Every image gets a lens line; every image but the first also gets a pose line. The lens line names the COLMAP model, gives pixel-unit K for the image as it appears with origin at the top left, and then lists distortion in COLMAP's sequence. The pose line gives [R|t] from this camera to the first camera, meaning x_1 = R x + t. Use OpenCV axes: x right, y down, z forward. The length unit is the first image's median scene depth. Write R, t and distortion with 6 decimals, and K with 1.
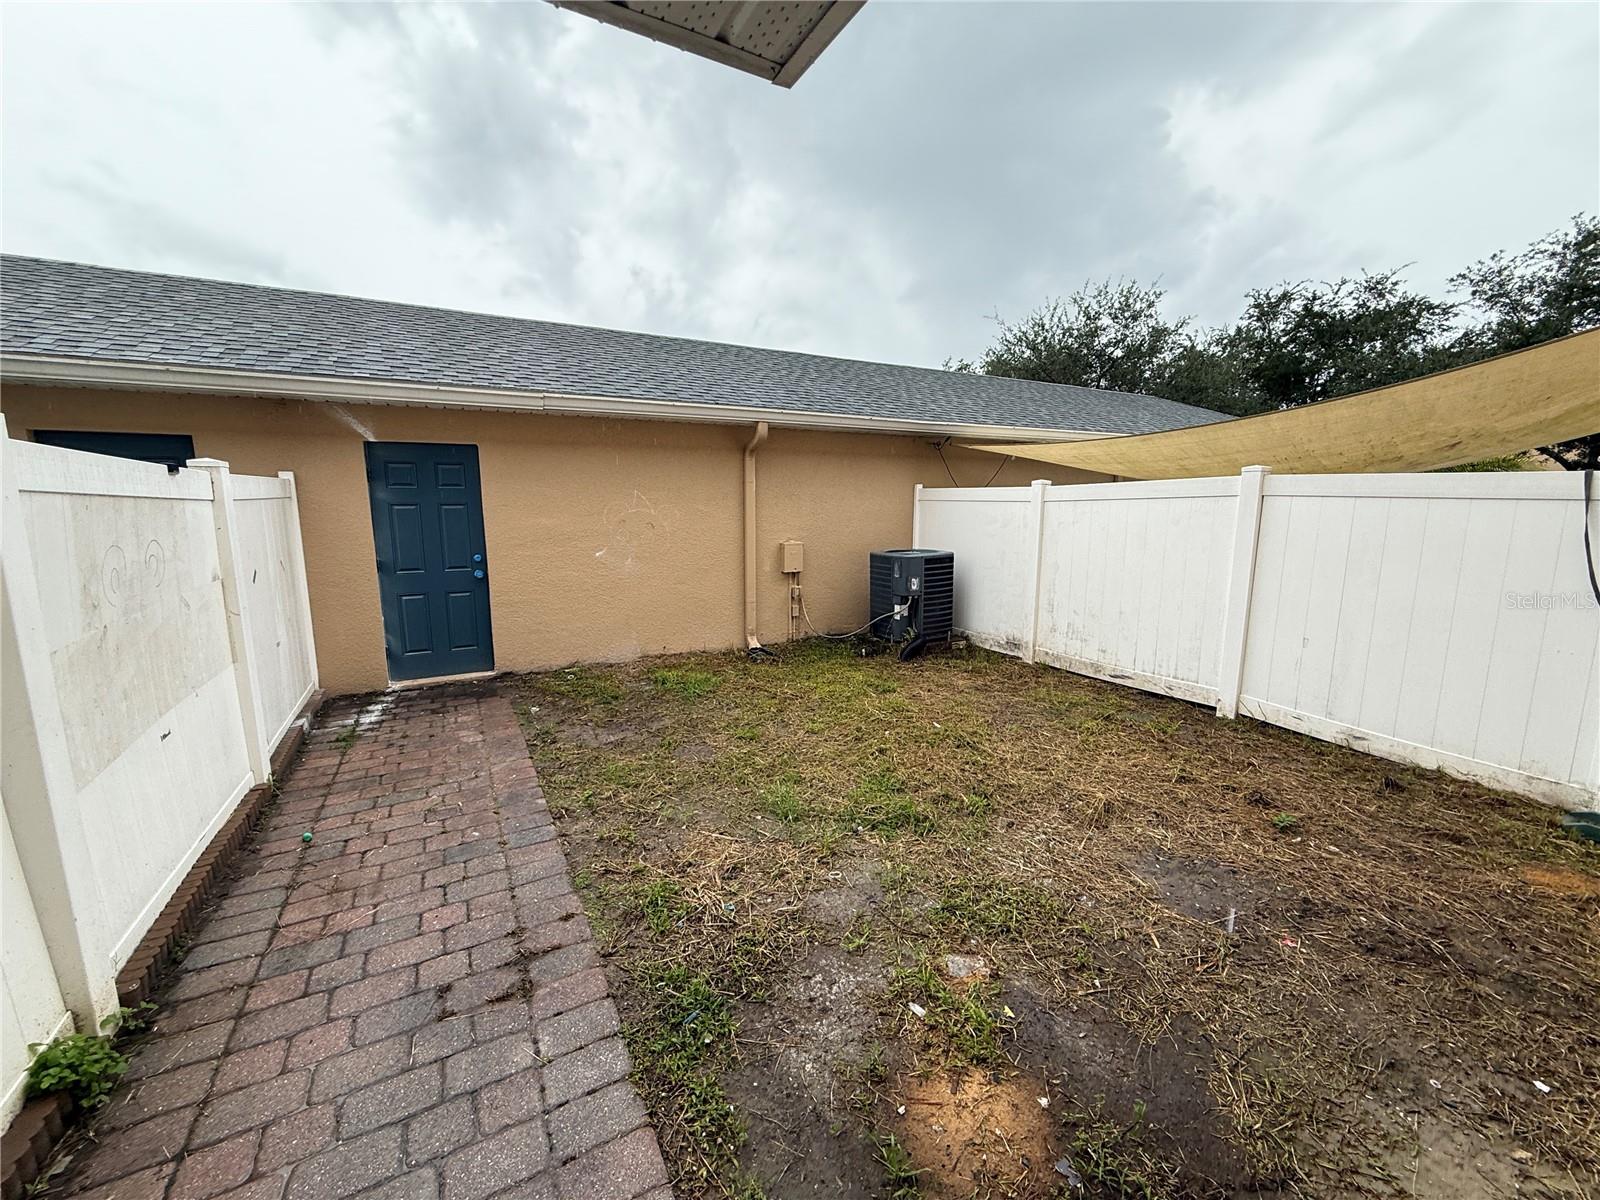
lens RADIAL K [[638.7, 0, 800.0], [0, 638.7, 600.0], [0, 0, 1]] dist [0.002554, 0.000016]
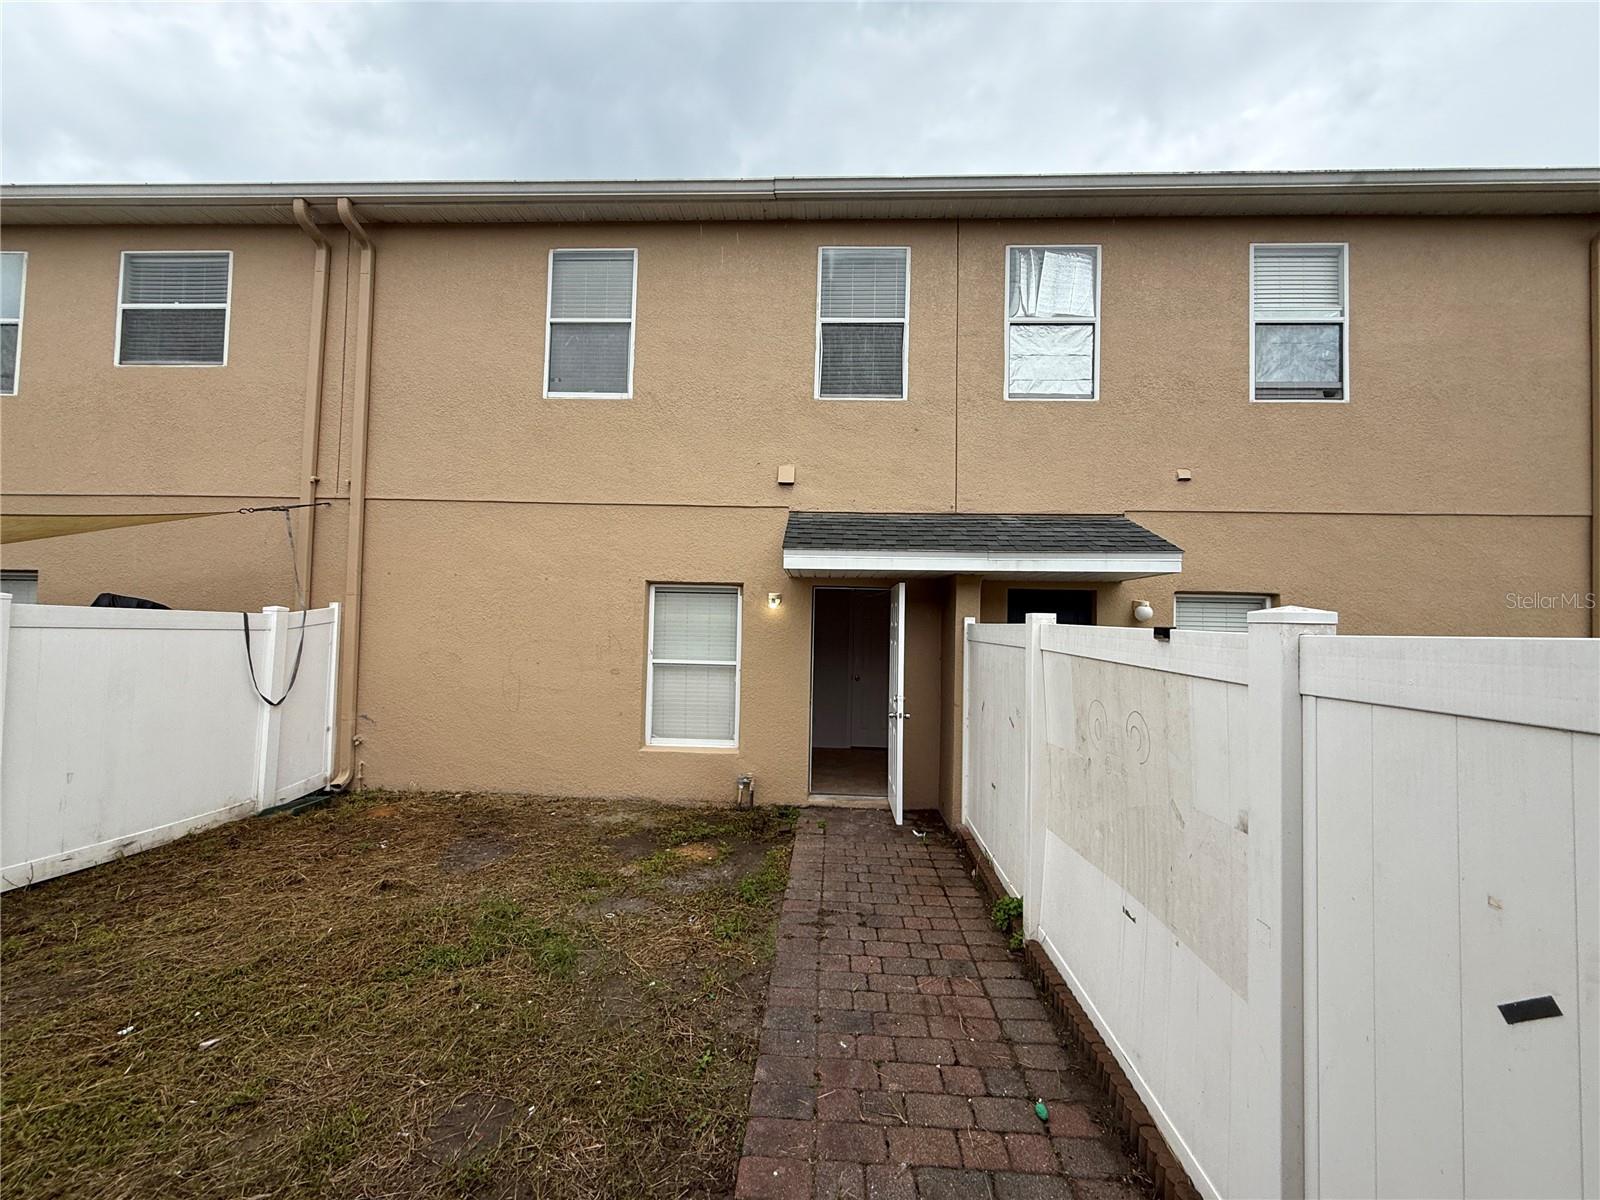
lens RADIAL K [[638.7, 0, 800.0], [0, 638.7, 600.0], [0, 0, 1]] dist [0.002554, 0.000016]
pose [[-0.852654, 0.002217, 0.522471, -1.105311], [0.062740, 0.993190, 0.098175, -0.381163], [-0.518695, 0.116489, -0.846987, 2.055080]]
